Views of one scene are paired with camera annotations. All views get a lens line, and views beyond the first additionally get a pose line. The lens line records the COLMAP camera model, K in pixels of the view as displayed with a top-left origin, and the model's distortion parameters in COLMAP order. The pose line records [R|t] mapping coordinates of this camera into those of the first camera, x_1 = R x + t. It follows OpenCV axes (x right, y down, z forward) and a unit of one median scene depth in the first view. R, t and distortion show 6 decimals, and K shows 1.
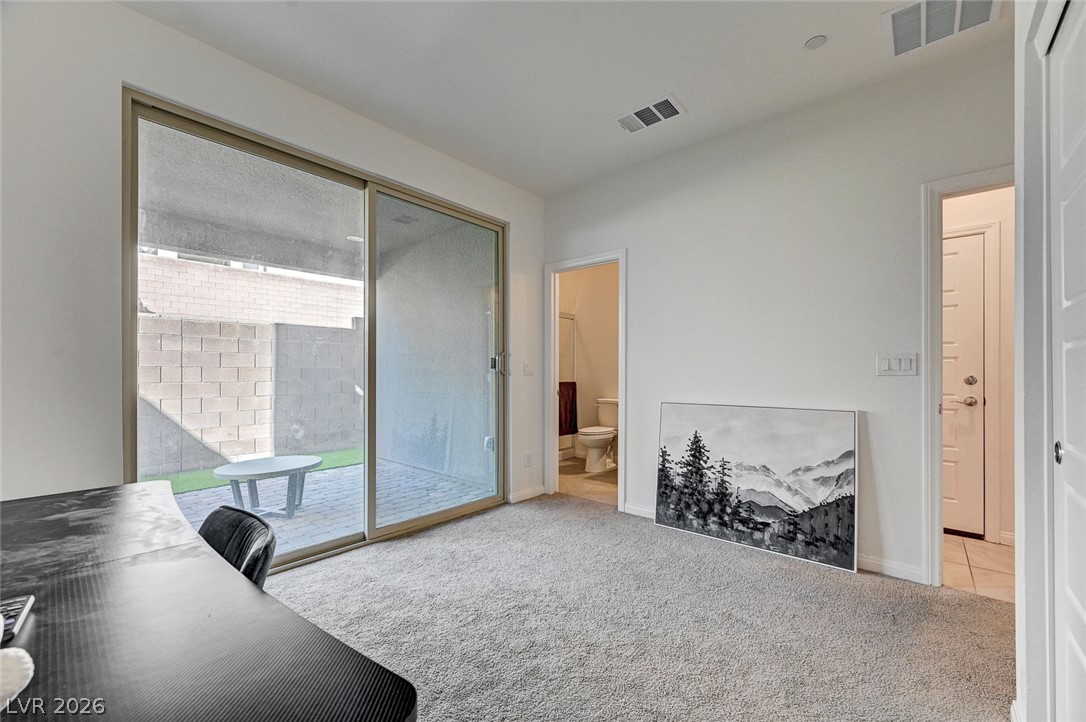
lens RADIAL K [[435.5, 0, 543.0], [0, 435.5, 372.3], [0, 0, 1]] dist [-0.000013, 0.000047]
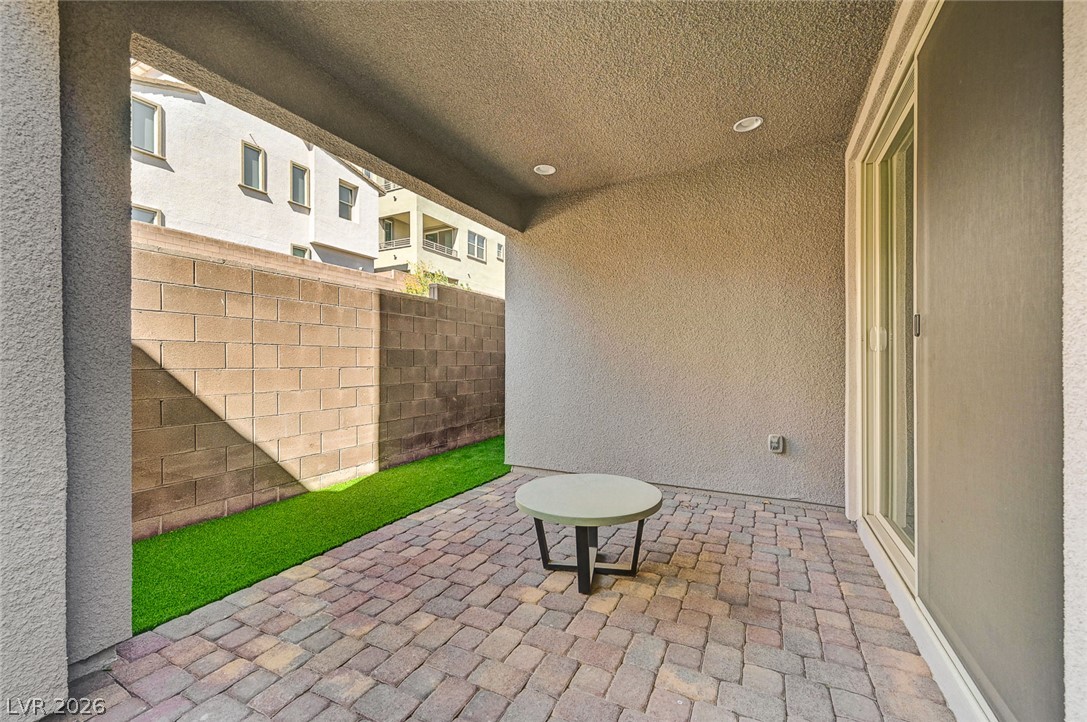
lens RADIAL K [[438.0, 0, 545.5], [0, 438.0, 363.5], [0, 0, 1]] dist [0.000725, 0.000051]
pose [[0.968369, -0.002967, 0.249503, -0.558202], [0.002038, 0.999990, 0.003979, 0.014471], [-0.249513, -0.003345, 0.968366, 0.262830]]
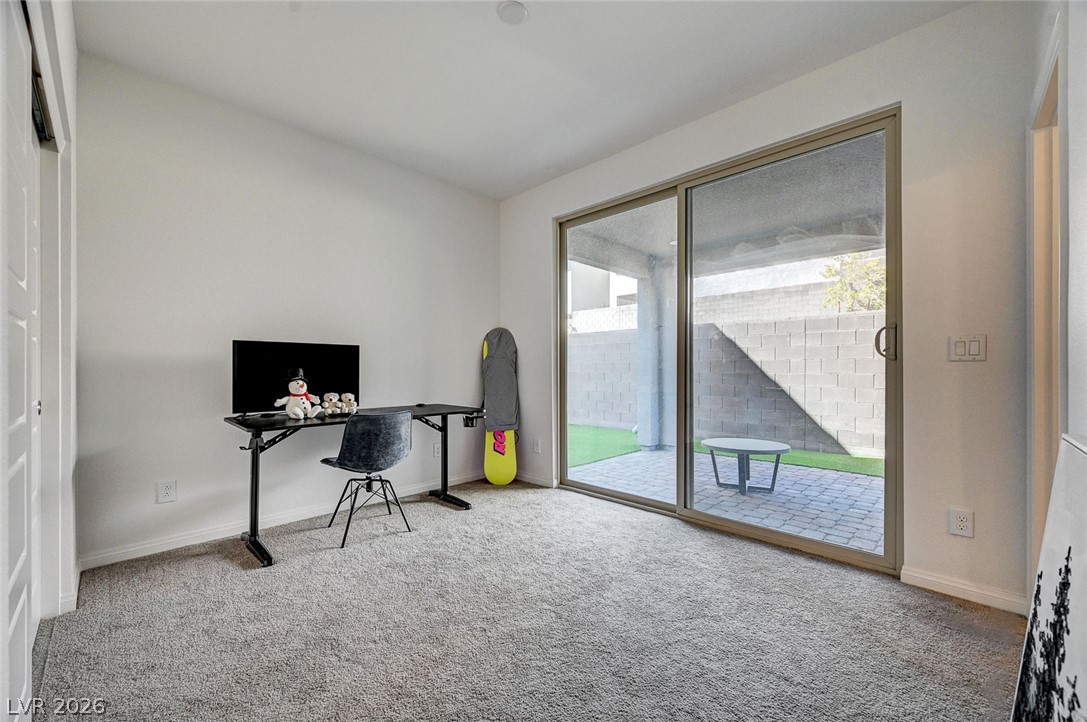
lens RADIAL K [[428.6, 0, 543.4], [0, 428.6, 370.9], [0, 0, 1]] dist [-0.000802, -0.000055]
pose [[-0.059348, 0.005446, -0.998223, 0.342472], [0.002113, 0.999984, 0.005330, 0.009463], [0.998235, -0.001793, -0.059358, 0.360528]]
